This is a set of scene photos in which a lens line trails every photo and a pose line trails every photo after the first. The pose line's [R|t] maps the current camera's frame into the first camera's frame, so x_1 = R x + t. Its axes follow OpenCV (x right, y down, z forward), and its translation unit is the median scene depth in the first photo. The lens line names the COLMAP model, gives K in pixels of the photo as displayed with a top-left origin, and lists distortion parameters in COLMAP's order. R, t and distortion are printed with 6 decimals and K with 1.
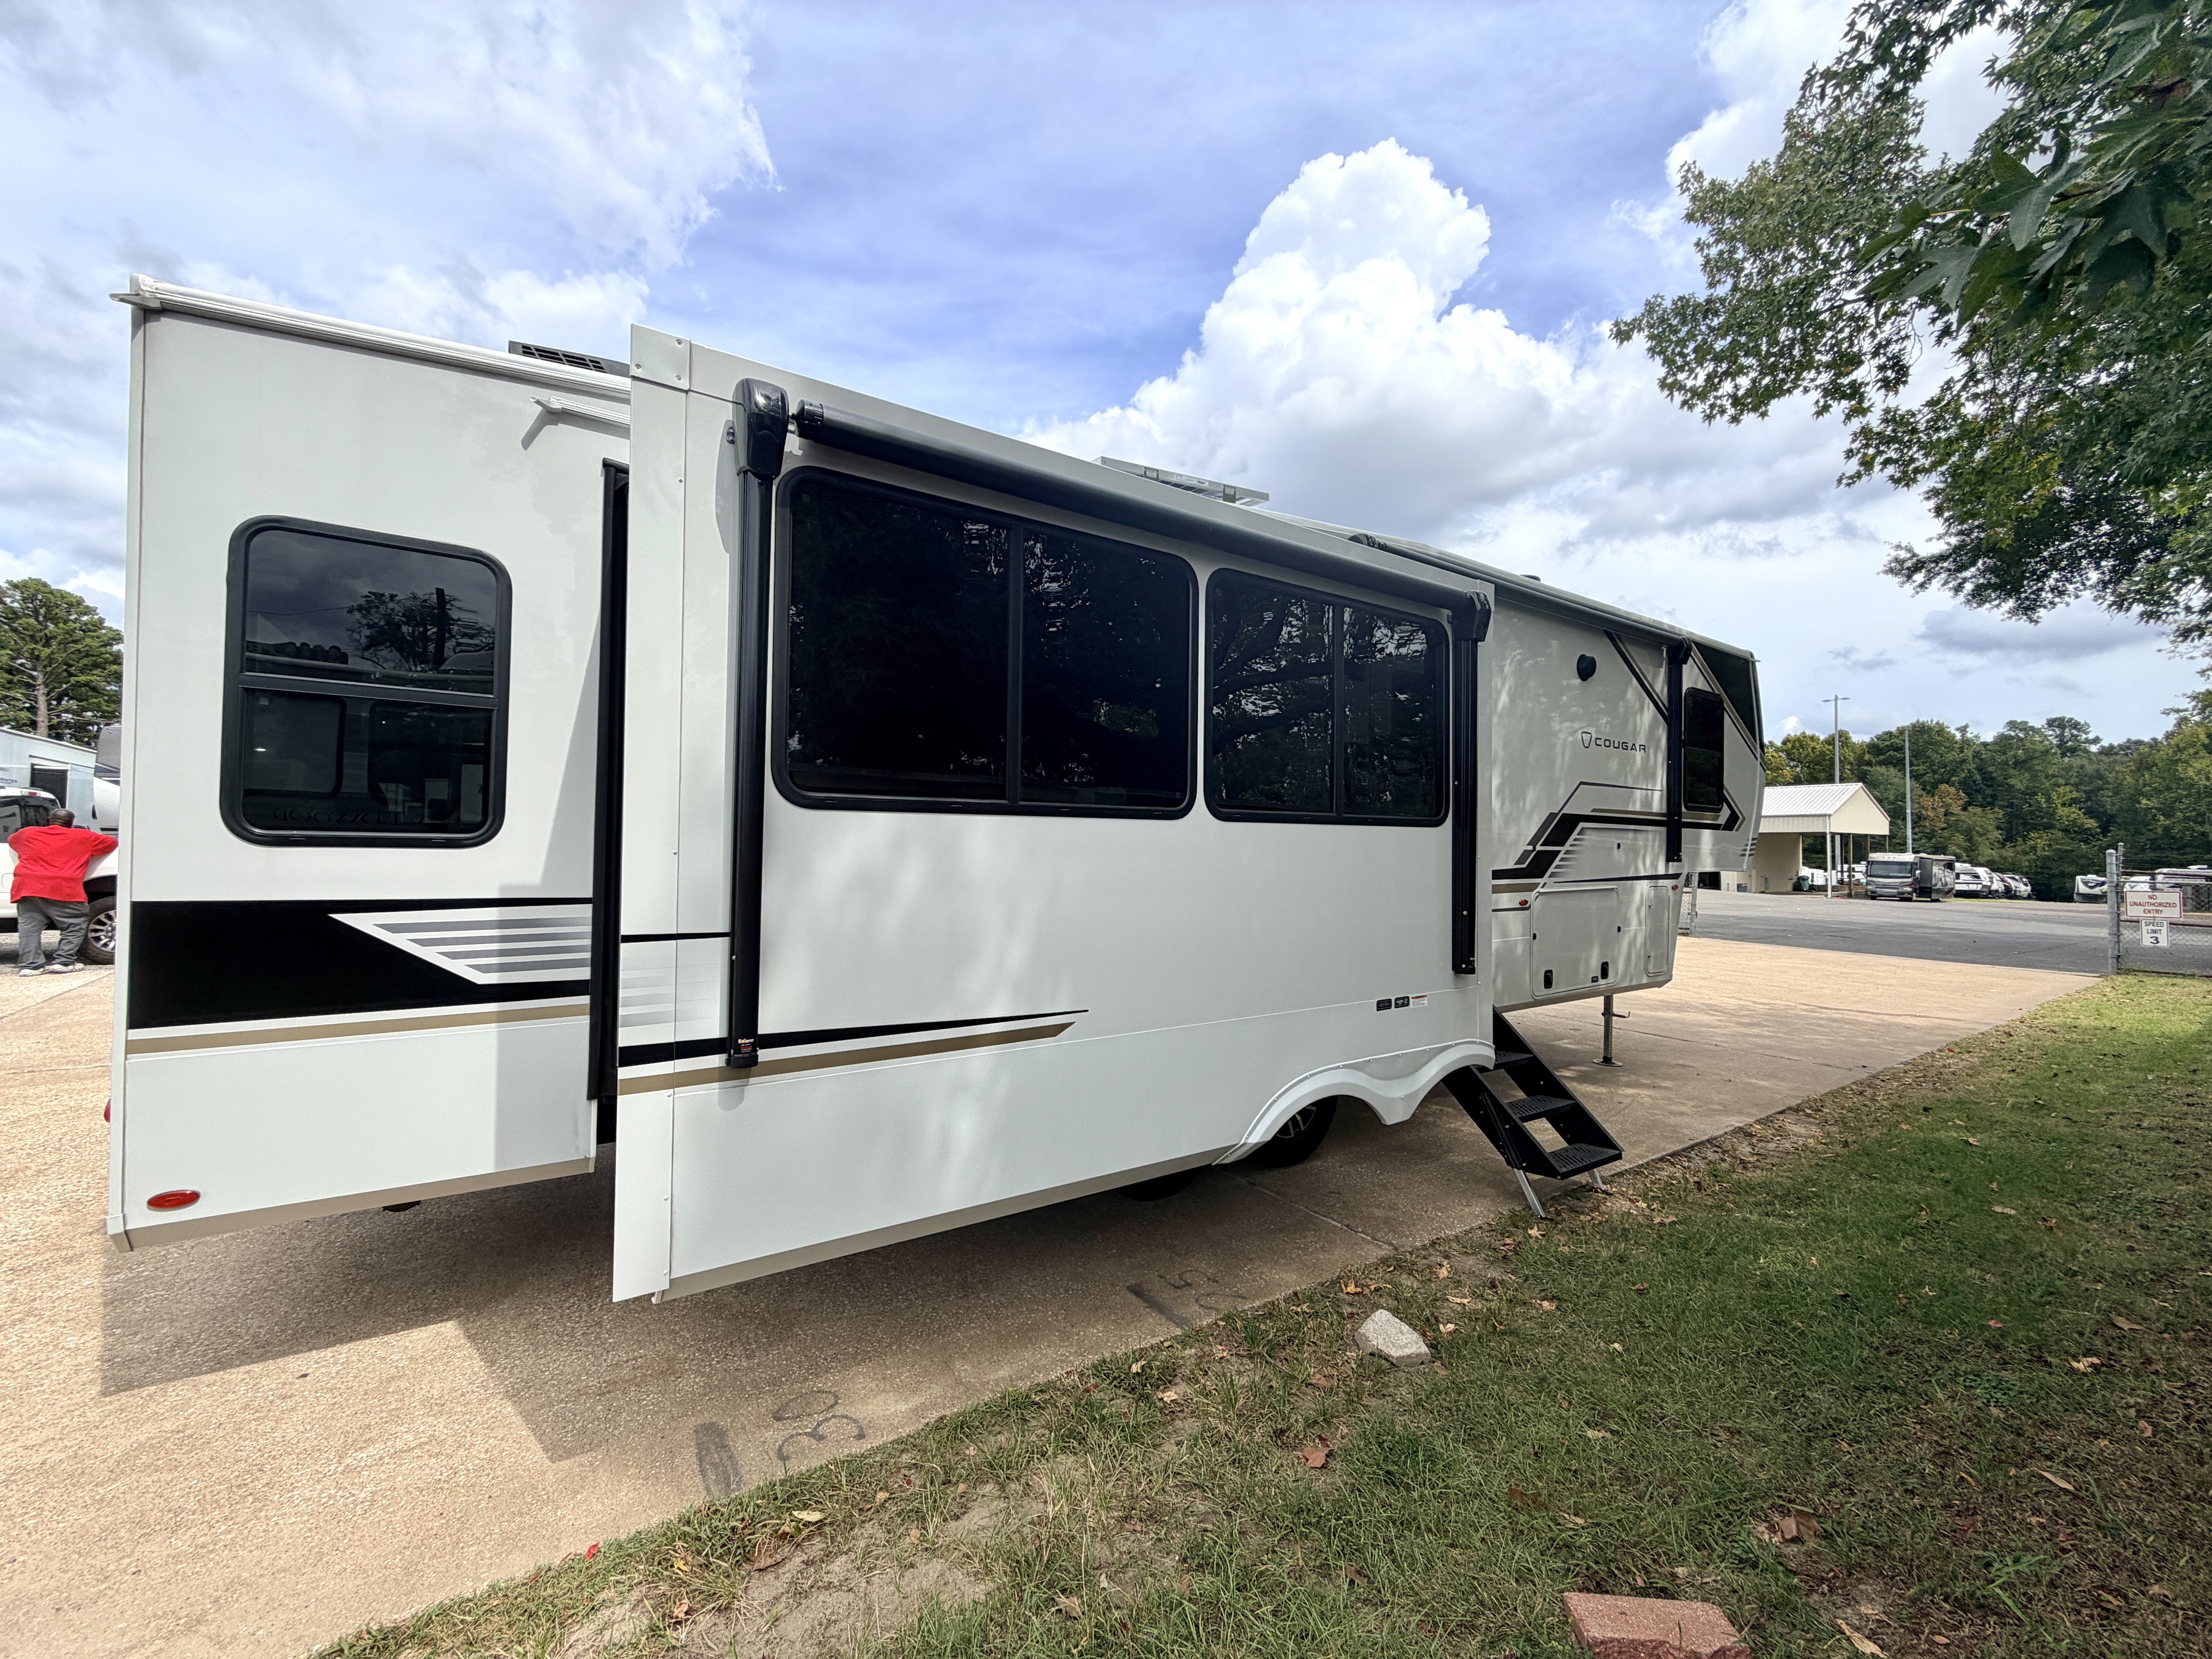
lens RADIAL K [[882.5, 0, 1118.6], [0, 882.5, 823.1], [0, 0, 1]] dist [0.009438, 0.000144]
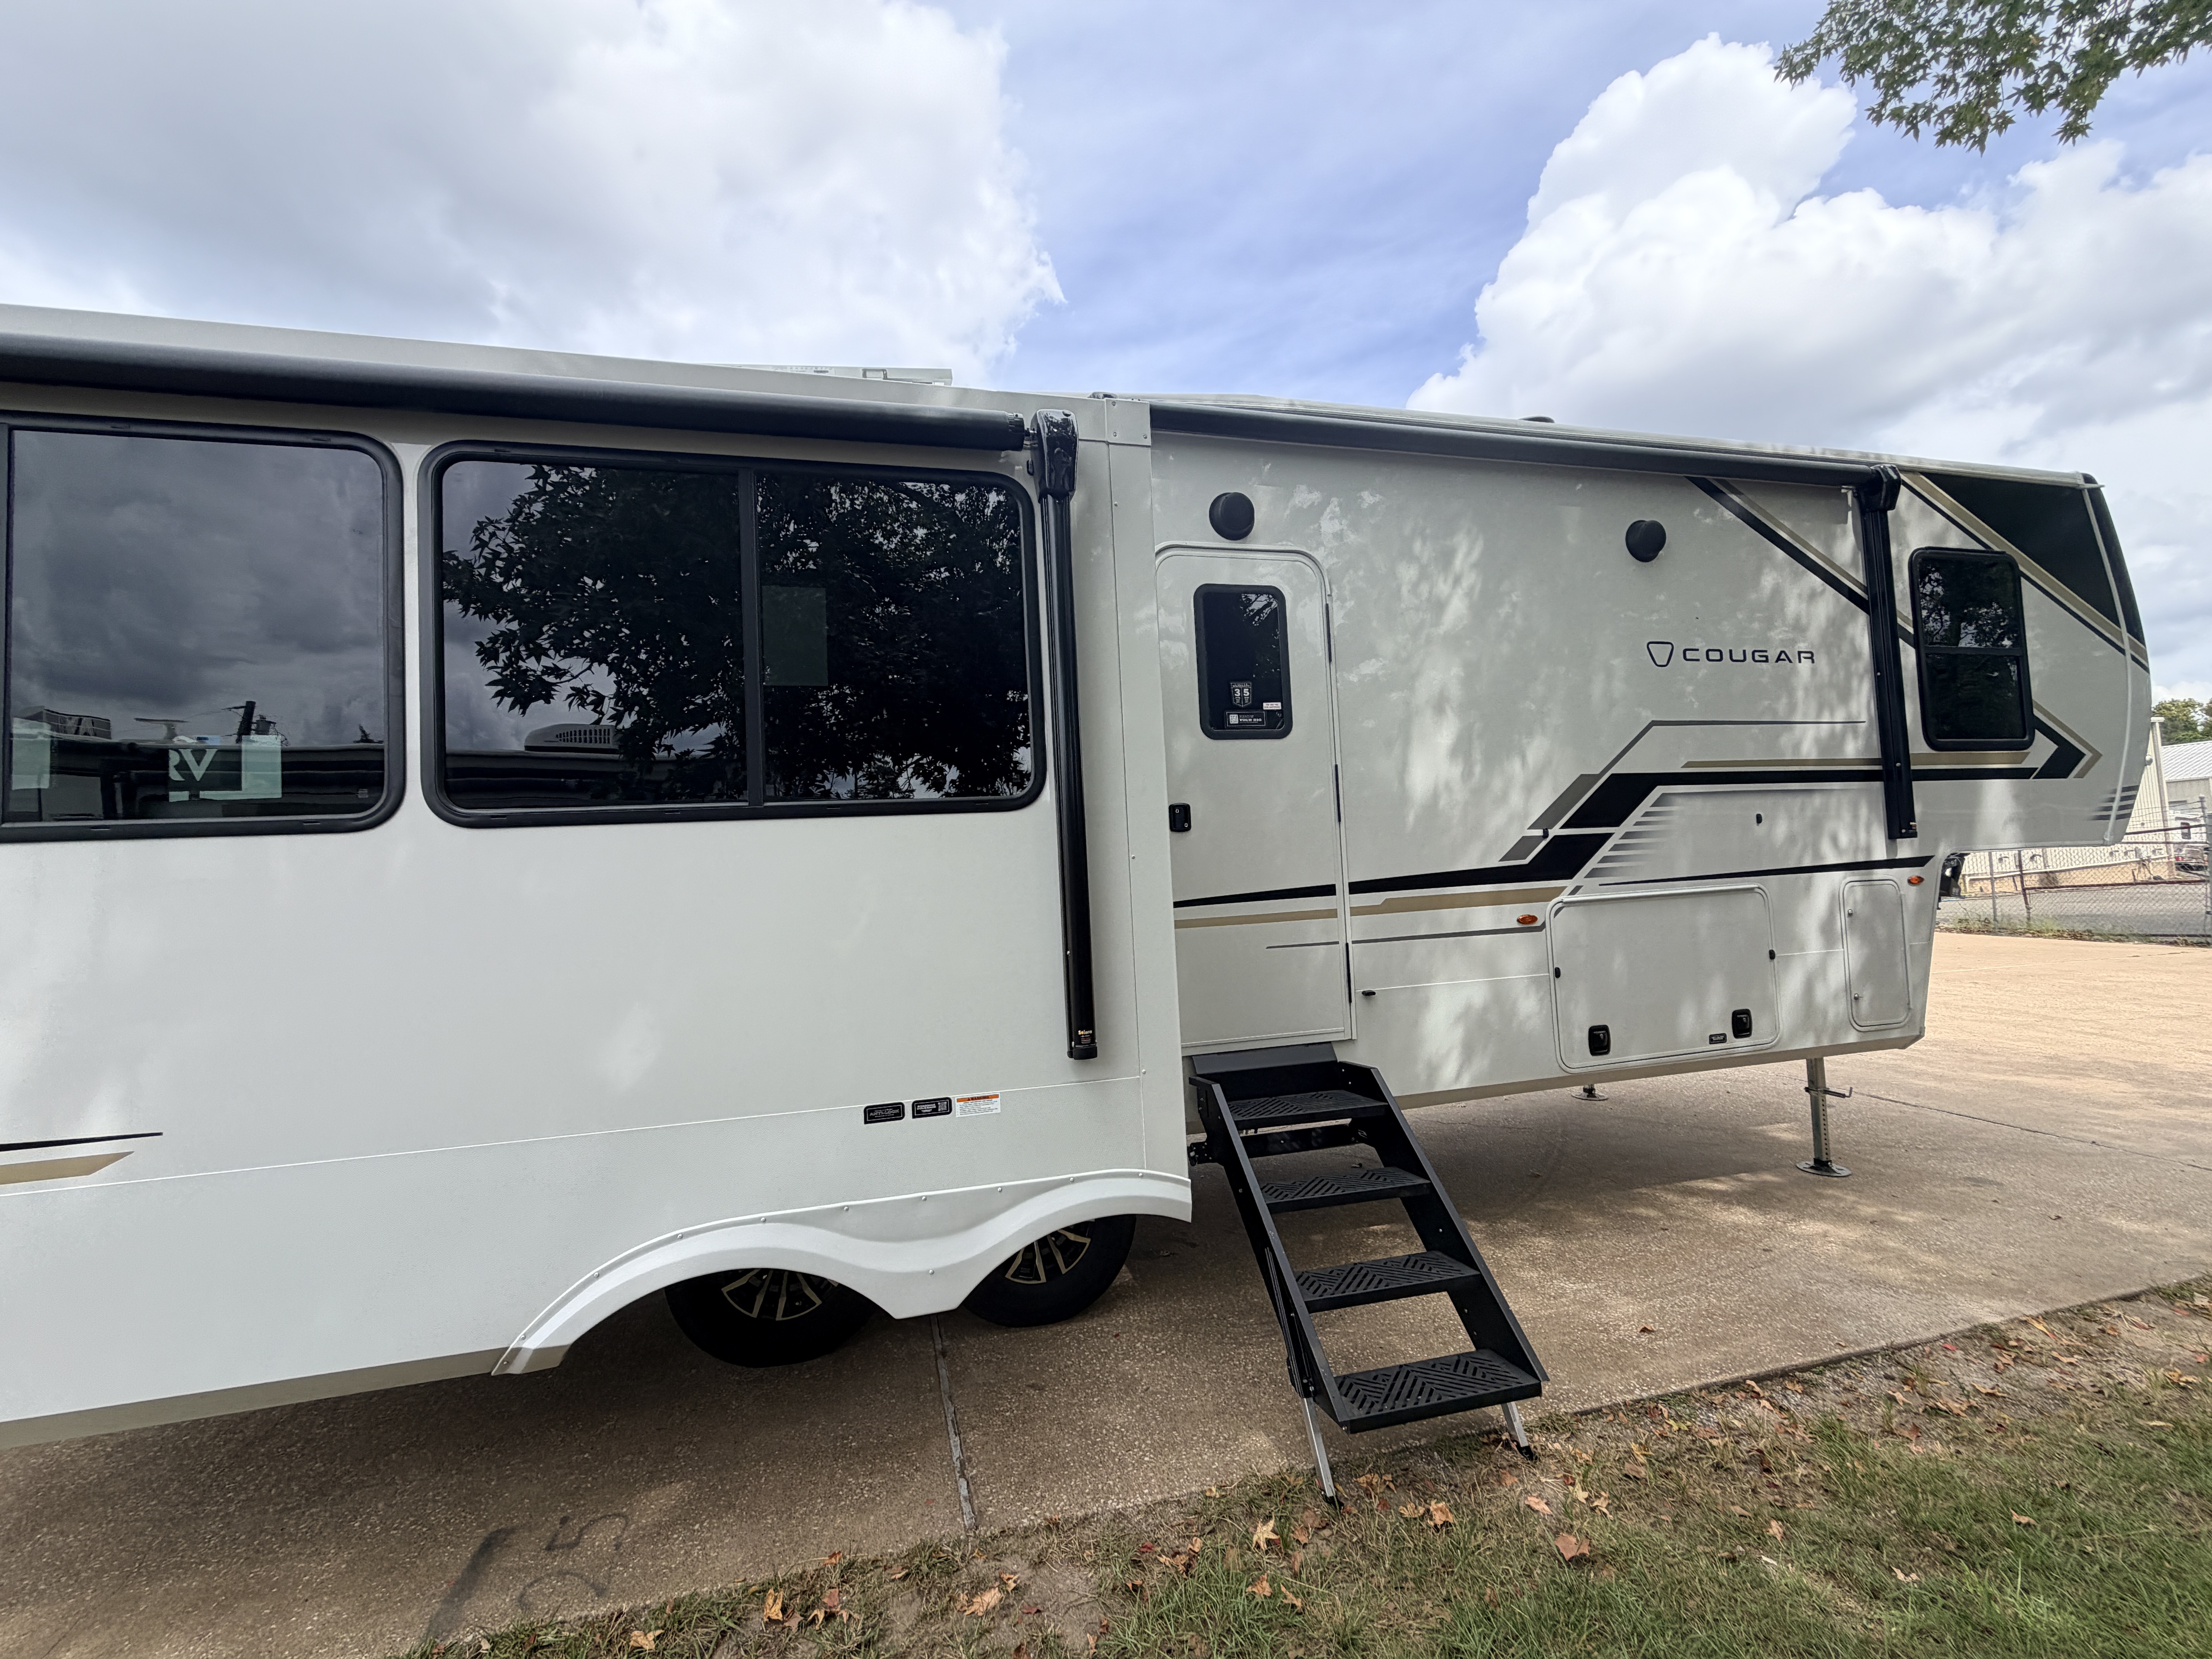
lens RADIAL K [[868.2, 0, 1106.0], [0, 868.2, 829.5], [0, 0, 1]] dist [0.001171, 0.000229]
pose [[0.929458, -0.083770, -0.359292, 0.406051], [0.071100, 0.996296, -0.048360, 0.034138], [0.362013, 0.019403, 0.931971, 0.308081]]
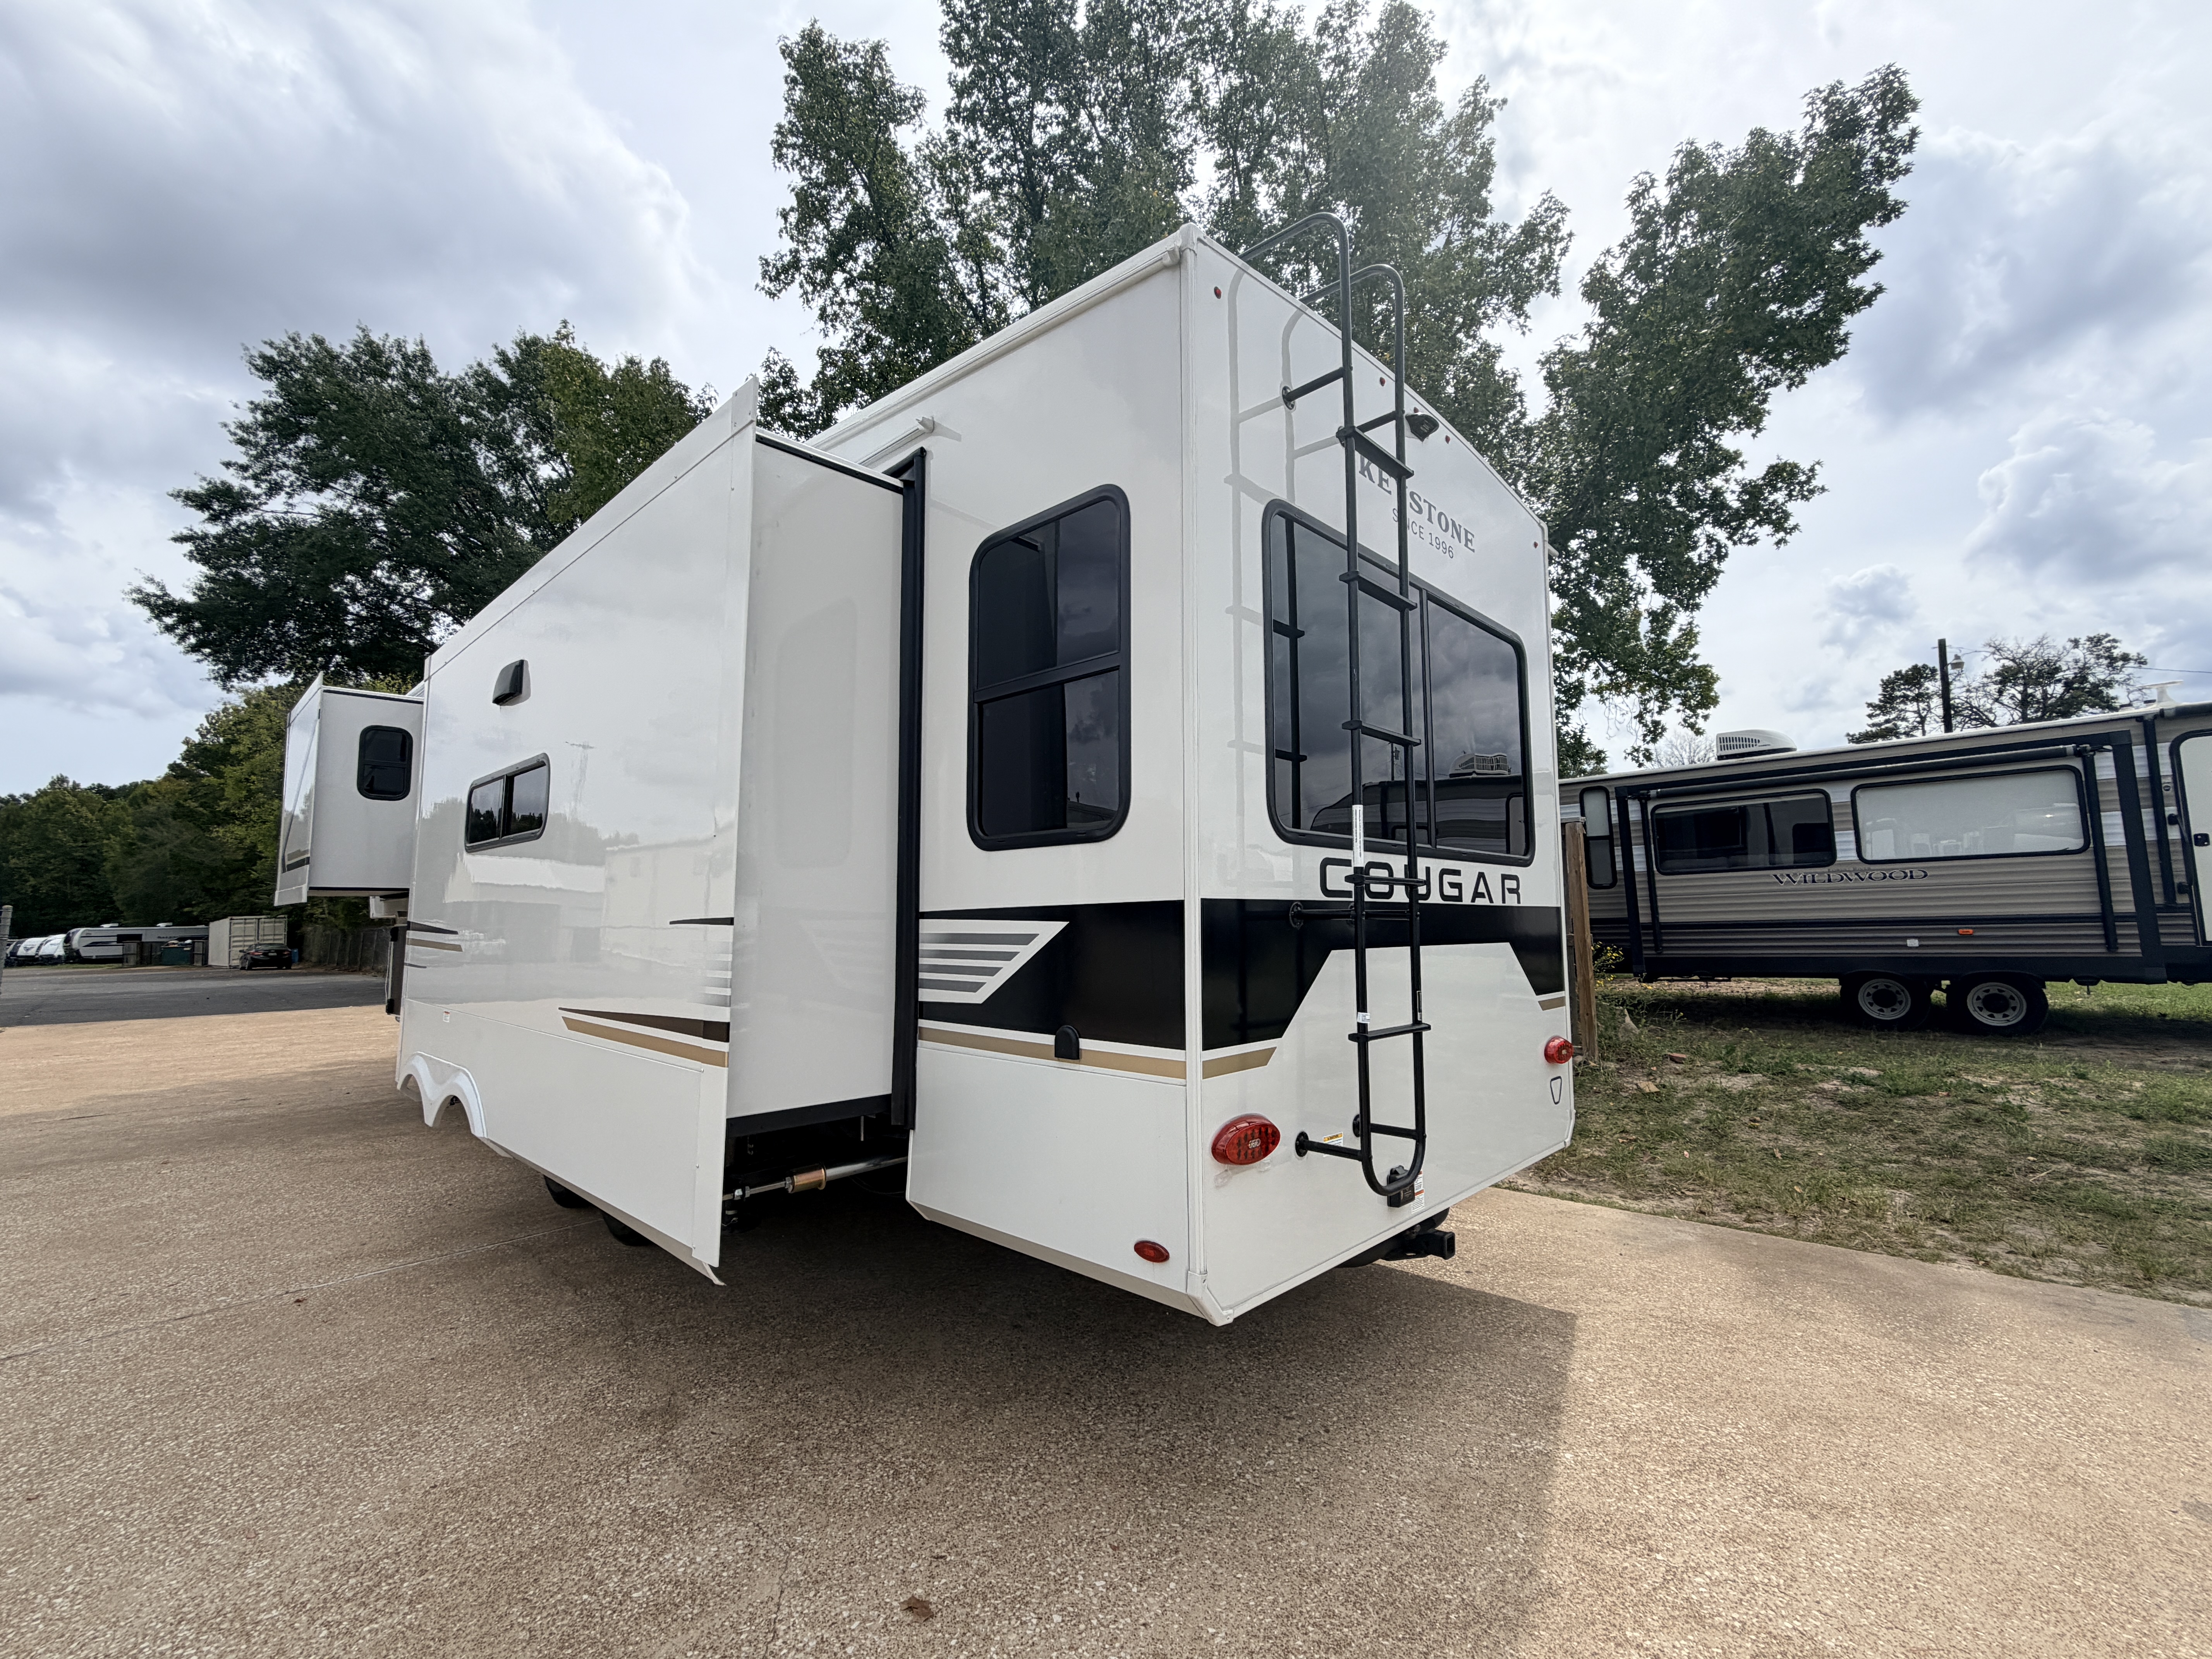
lens RADIAL K [[882.5, 0, 1118.6], [0, 882.5, 823.1], [0, 0, 1]] dist [0.009438, 0.000144]
pose [[-0.211527, 0.085363, 0.973637, -0.950585], [-0.018644, 0.995645, -0.091343, 0.038625], [-0.977194, -0.037474, -0.209015, 0.801911]]
